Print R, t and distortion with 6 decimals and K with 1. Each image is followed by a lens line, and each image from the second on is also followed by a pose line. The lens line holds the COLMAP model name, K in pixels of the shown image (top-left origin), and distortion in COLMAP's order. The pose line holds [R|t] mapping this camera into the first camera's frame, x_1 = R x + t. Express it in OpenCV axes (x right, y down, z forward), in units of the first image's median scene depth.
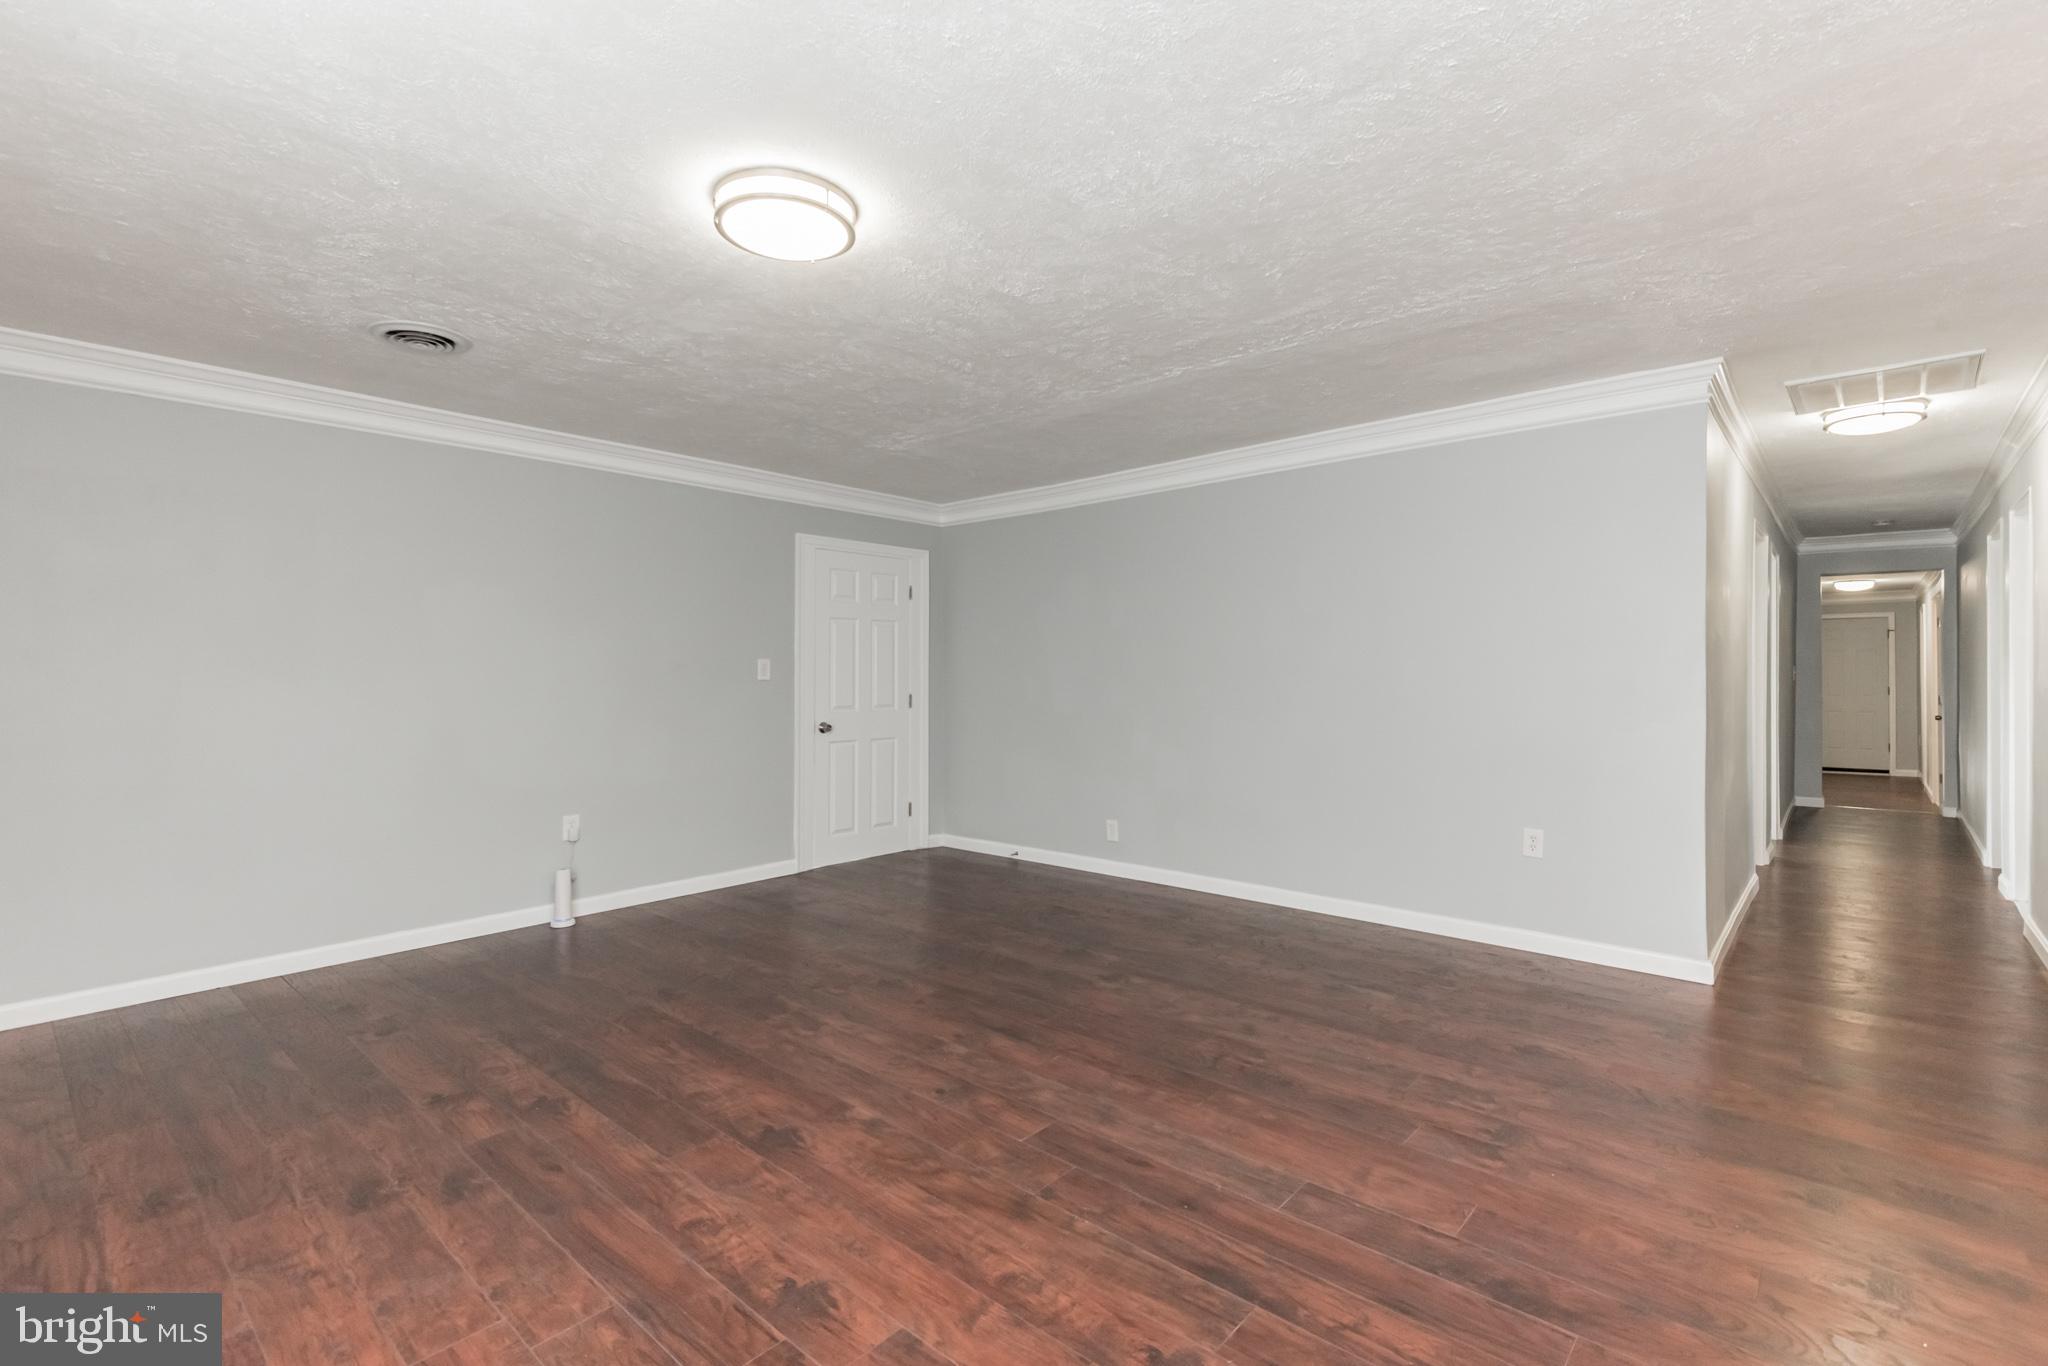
lens RADIAL K [[927.9, 0, 1031.2], [0, 927.9, 671.2], [0, 0, 1]] dist [0.022862, -0.001180]
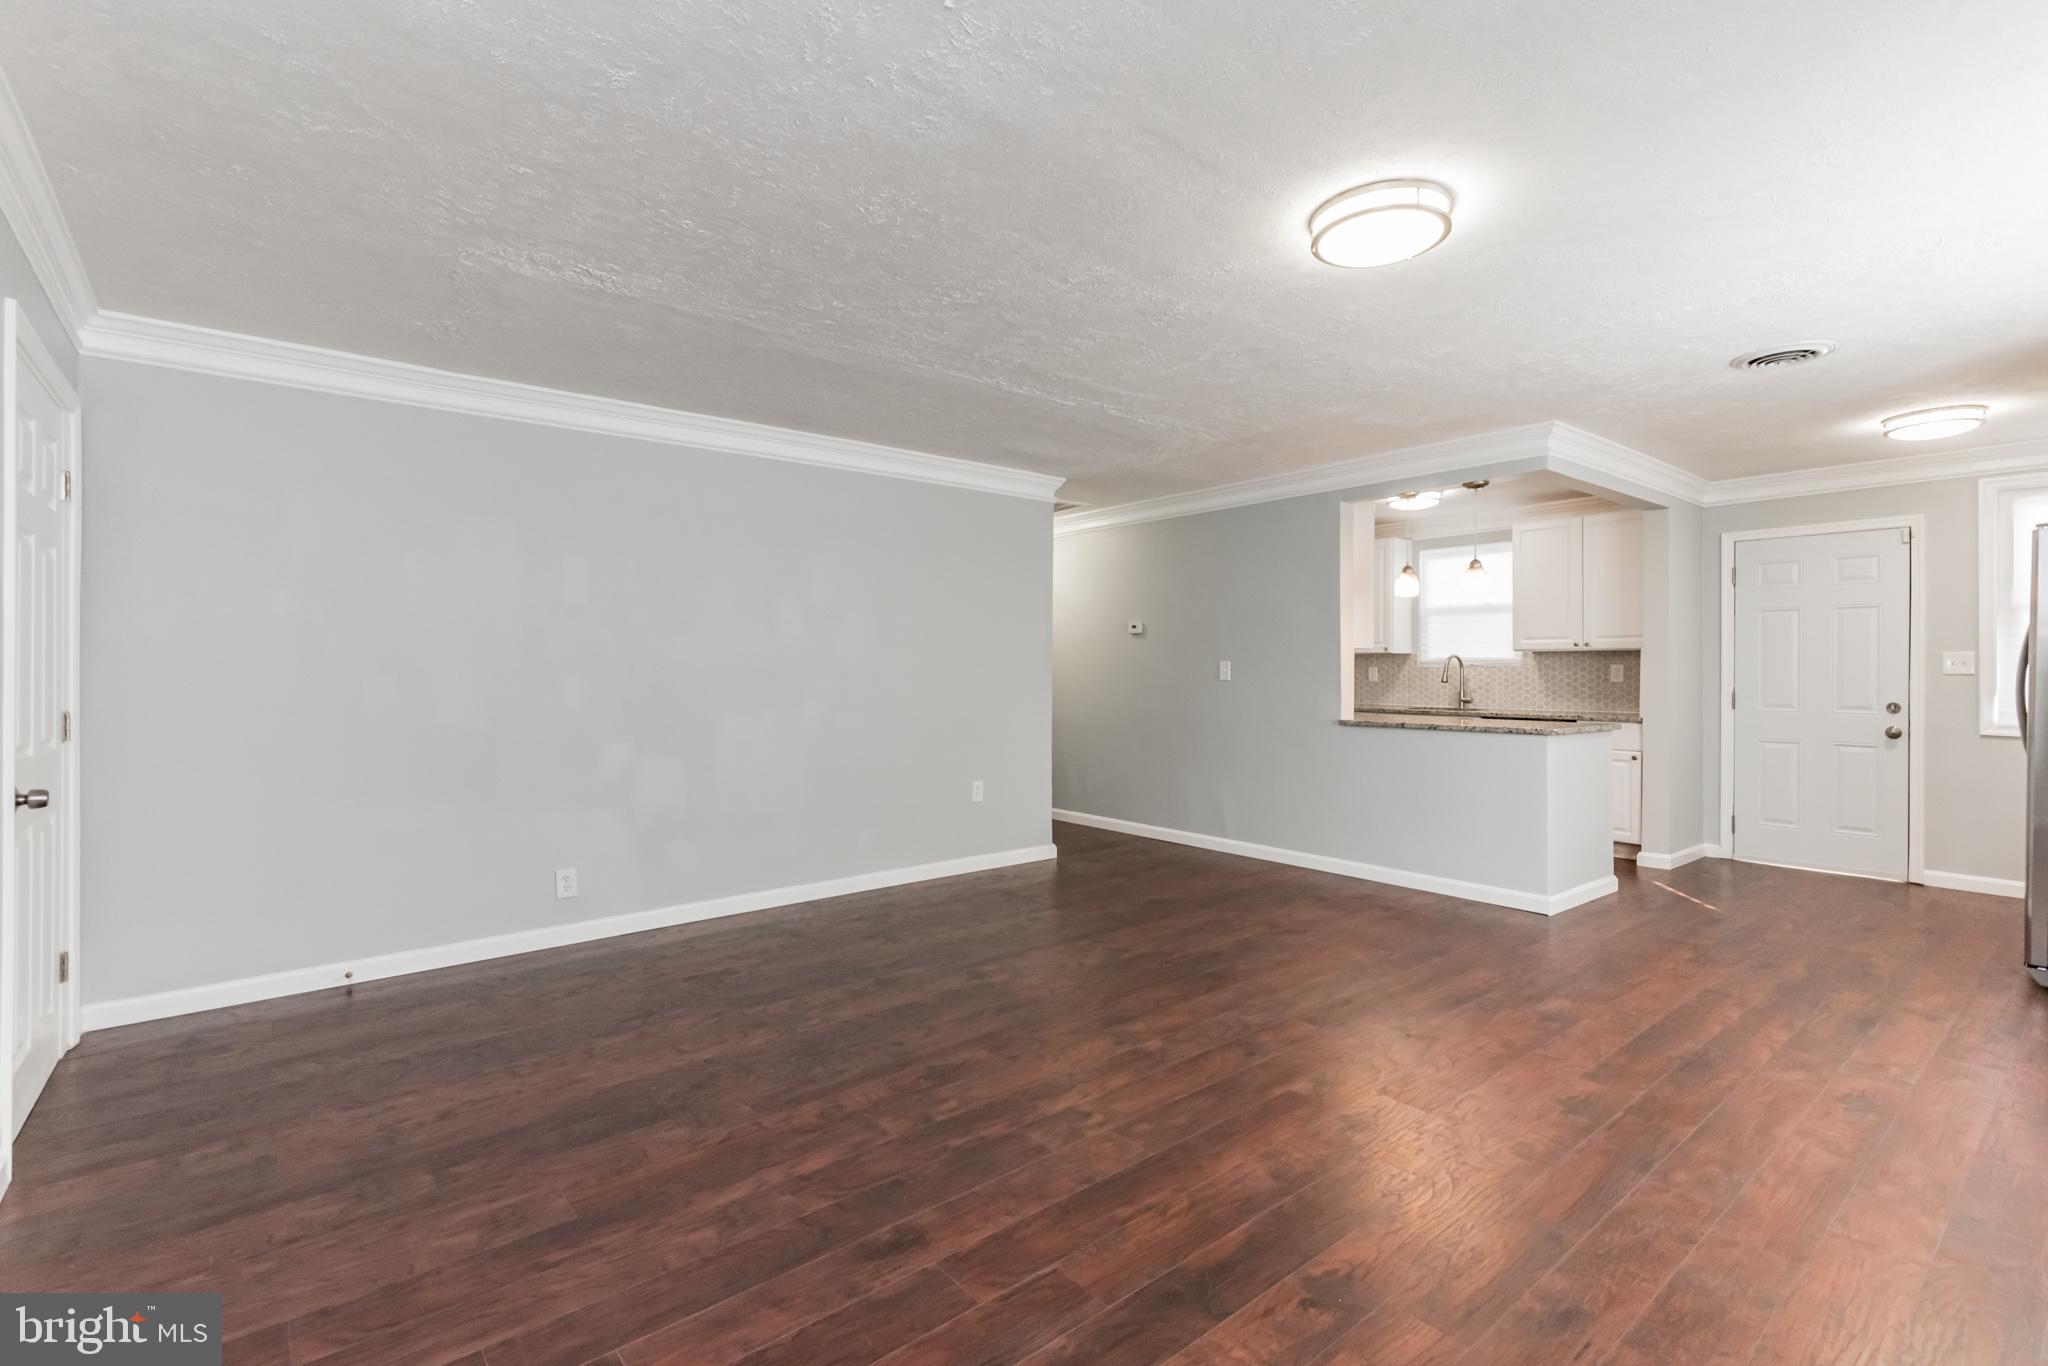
lens RADIAL K [[927.9, 0, 1023.9], [0, 927.9, 684.5], [0, 0, 1]] dist [0.022862, -0.001180]
pose [[0.153987, -0.016775, 0.987931, -1.038956], [-0.003464, 0.999841, 0.017517, 0.002372], [-0.988067, -0.006119, 0.153904, 0.946934]]
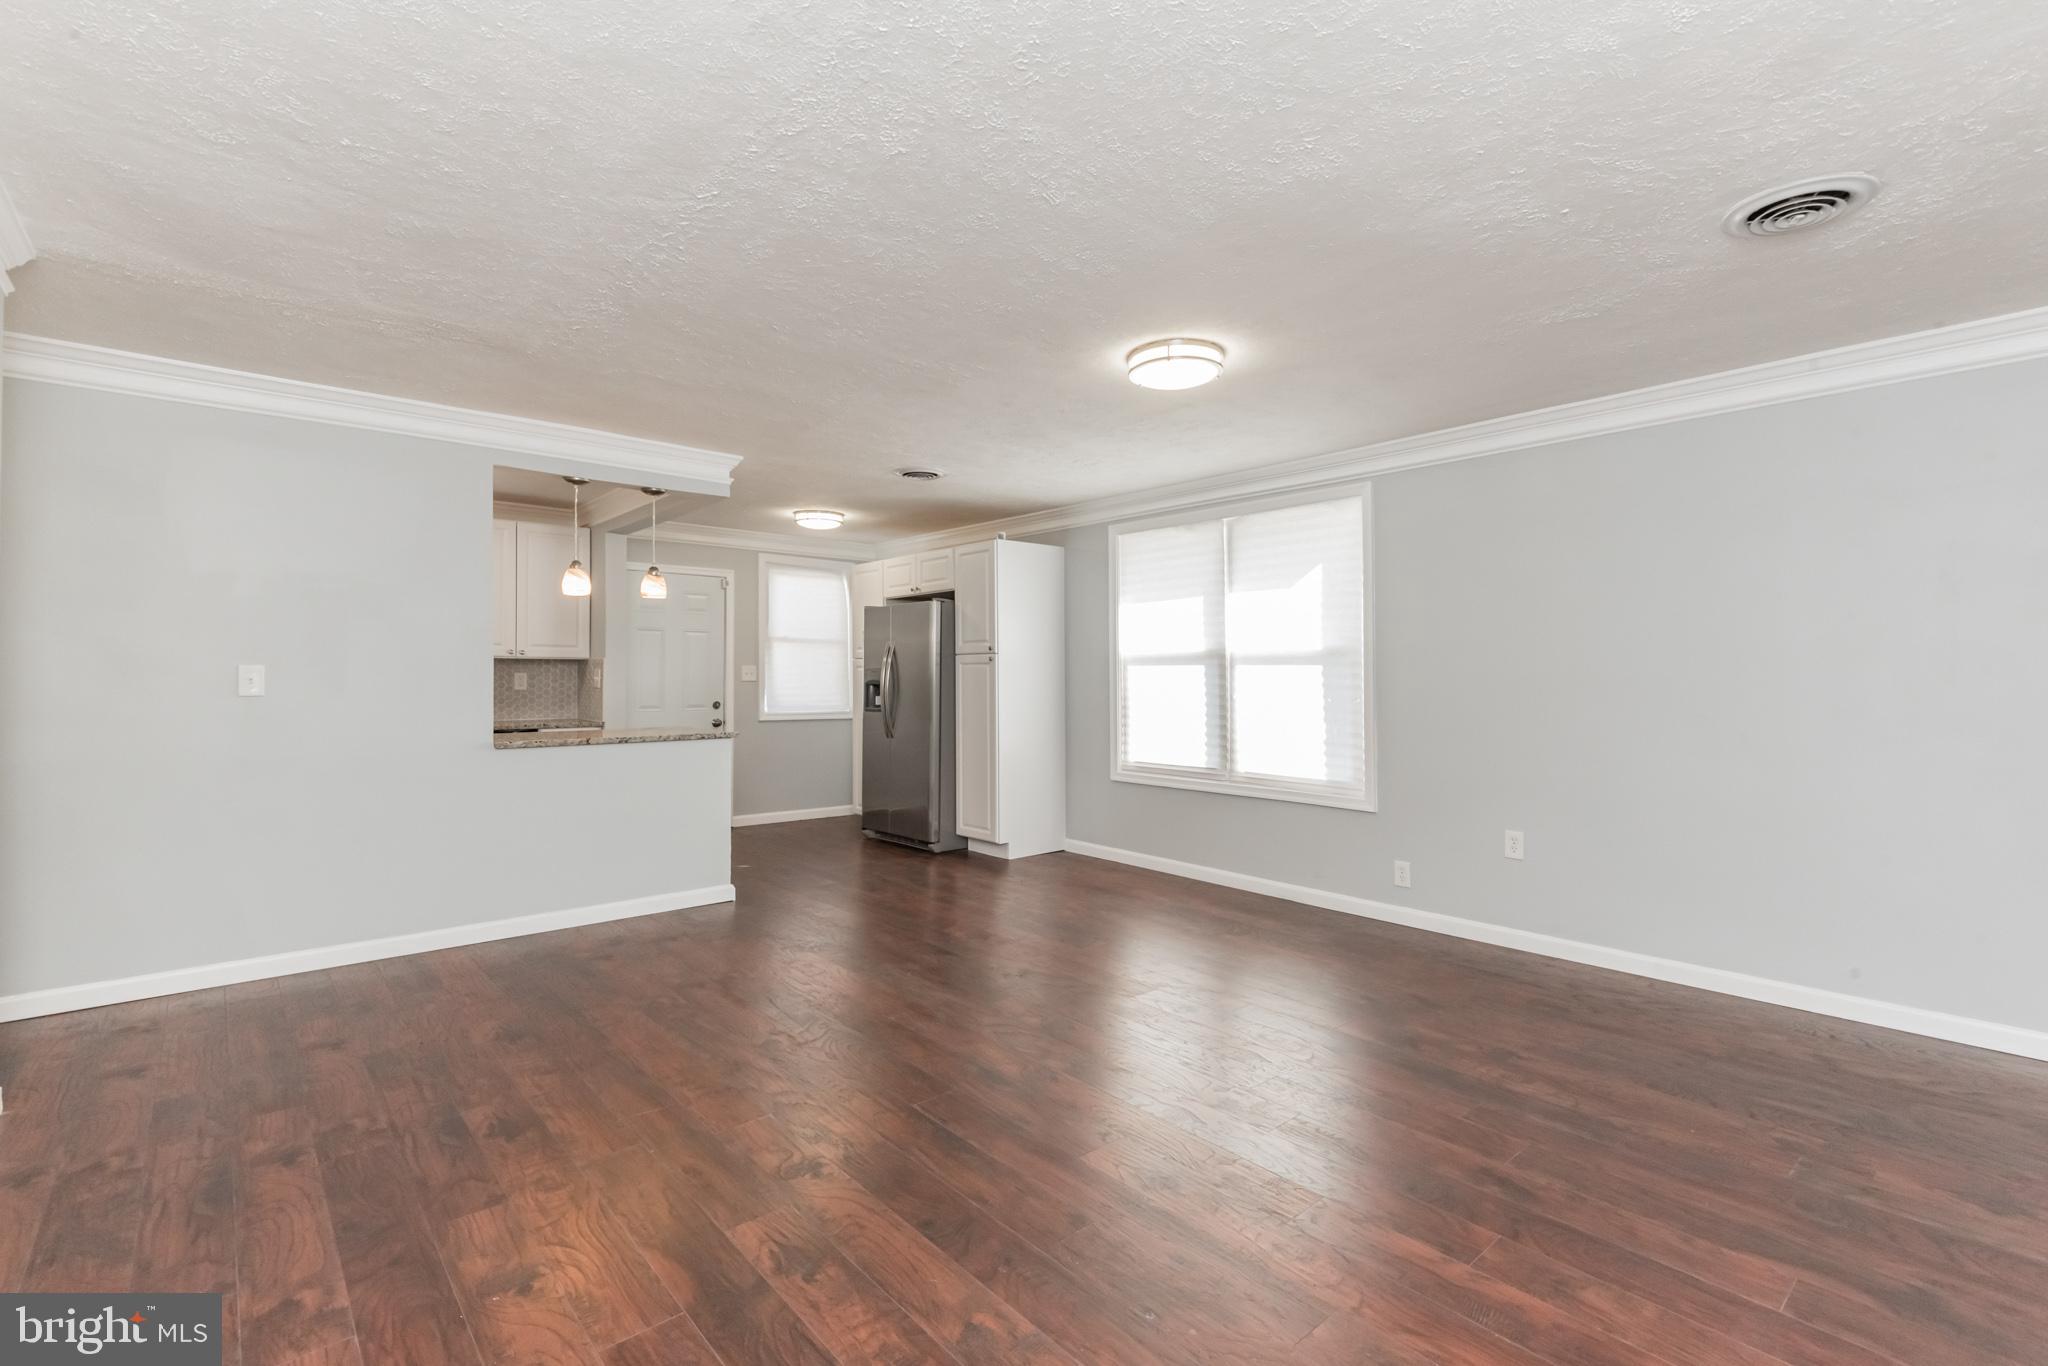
lens RADIAL K [[927.9, 0, 1032.4], [0, 927.9, 676.9], [0, 0, 1]] dist [0.022862, -0.001180]
pose [[-0.992239, -0.001448, 0.124336, -0.168068], [-0.001771, 0.999995, -0.002485, 0.002912], [-0.124332, -0.002685, -0.992237, 1.892229]]
